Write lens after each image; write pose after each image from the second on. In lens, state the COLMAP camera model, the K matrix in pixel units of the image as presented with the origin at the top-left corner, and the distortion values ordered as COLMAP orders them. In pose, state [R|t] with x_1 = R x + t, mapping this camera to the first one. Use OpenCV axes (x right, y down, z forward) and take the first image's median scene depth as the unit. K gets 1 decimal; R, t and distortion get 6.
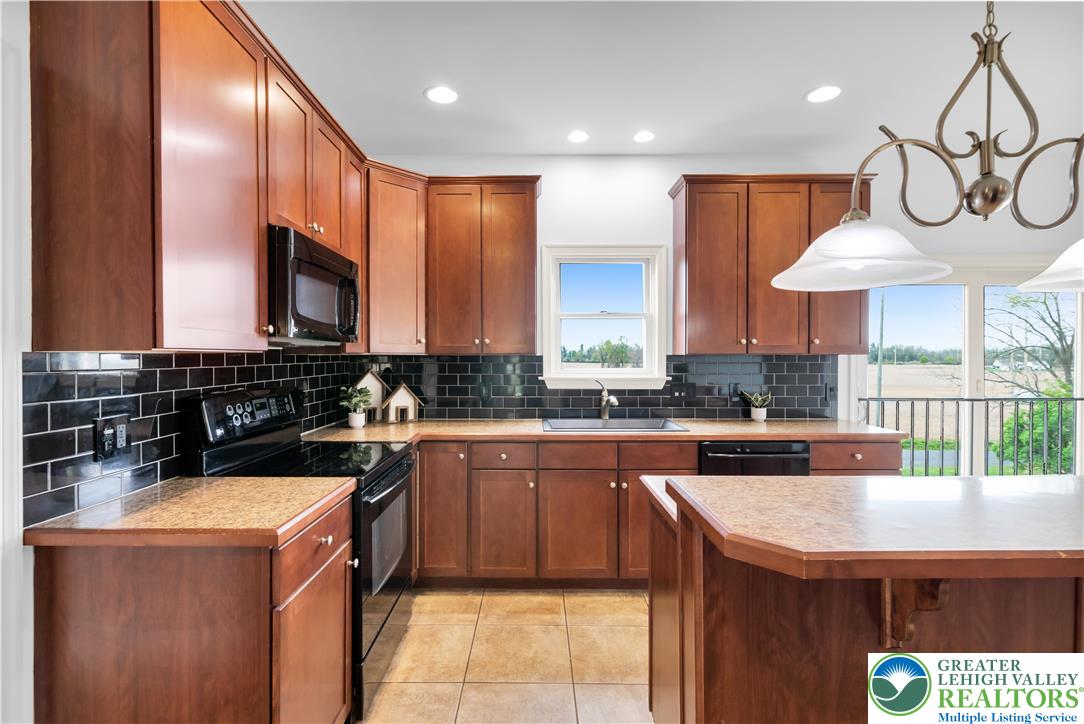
lens RADIAL K [[508.8, 0, 537.6], [0, 508.8, 361.8], [0, 0, 1]] dist [0.000874, 0.001397]
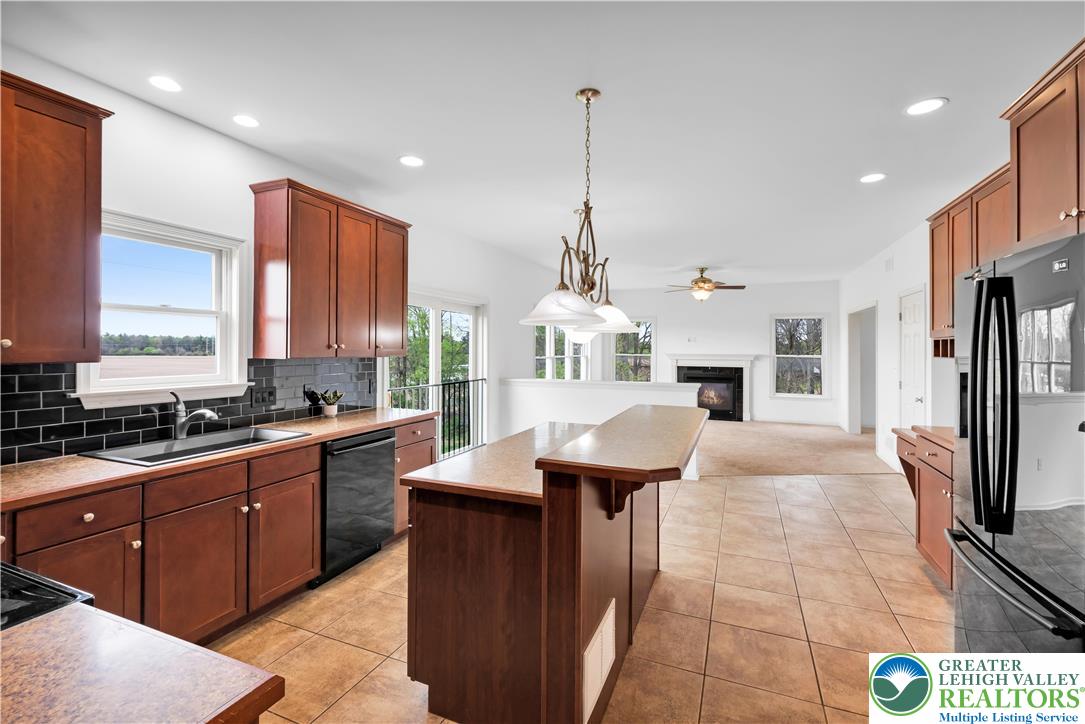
lens RADIAL K [[471.6, 0, 540.6], [0, 471.6, 349.1], [0, 0, 1]] dist [-0.000666, -0.000926]
pose [[0.387075, 0.002756, 0.922044, -0.366574], [0.004201, 0.999980, -0.004753, -0.027121], [-0.922039, 0.005713, 0.387056, 0.187907]]
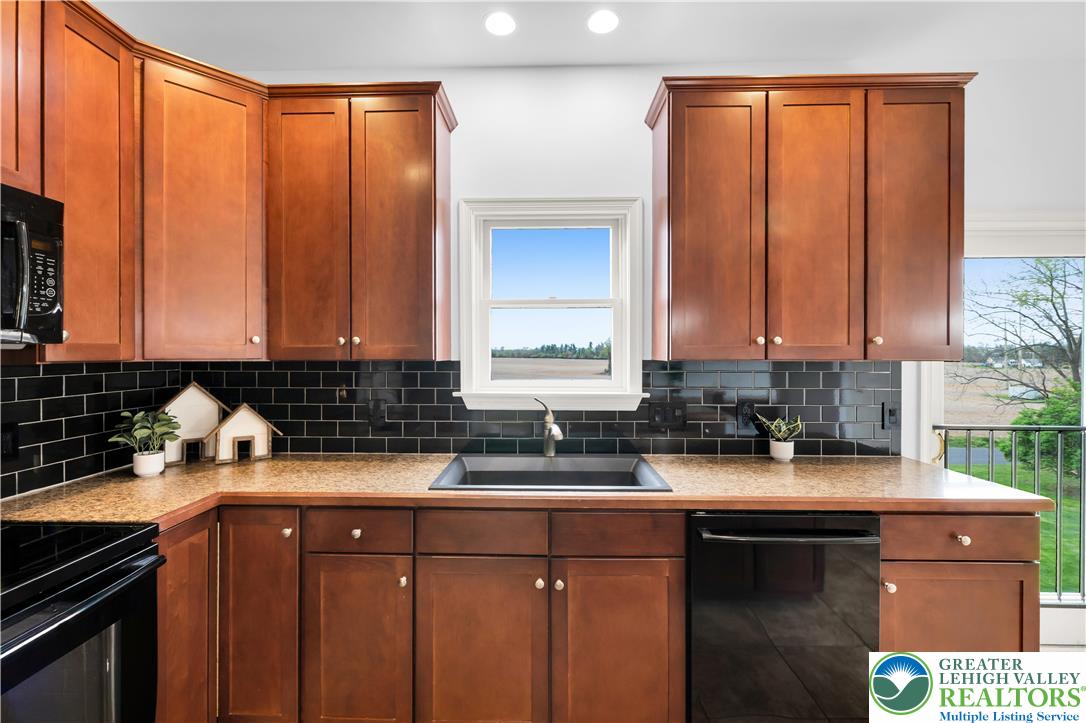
lens RADIAL K [[472.0, 0, 537.5], [0, 472.0, 356.6], [0, 0, 1]] dist [-0.000666, -0.000926]
pose [[0.999649, 0.001013, -0.026467, 0.142993], [-0.001105, 0.999993, -0.003449, -0.017683], [0.026463, 0.003477, 0.999644, 0.405795]]
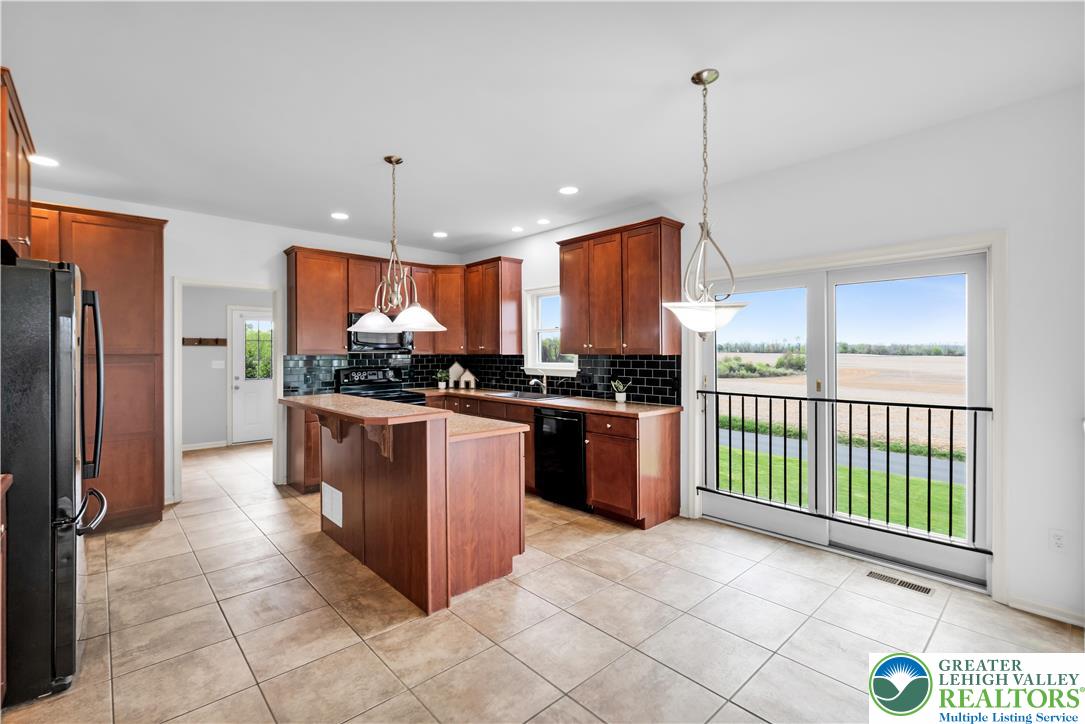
lens RADIAL K [[491.4, 0, 536.0], [0, 491.4, 357.0], [0, 0, 1]] dist [-0.004770, -0.000886]
pose [[0.671001, 0.005417, -0.741437, 1.373566], [-0.008188, 0.999966, -0.000105, -0.005806], [0.741412, 0.006142, 0.671022, -0.079303]]
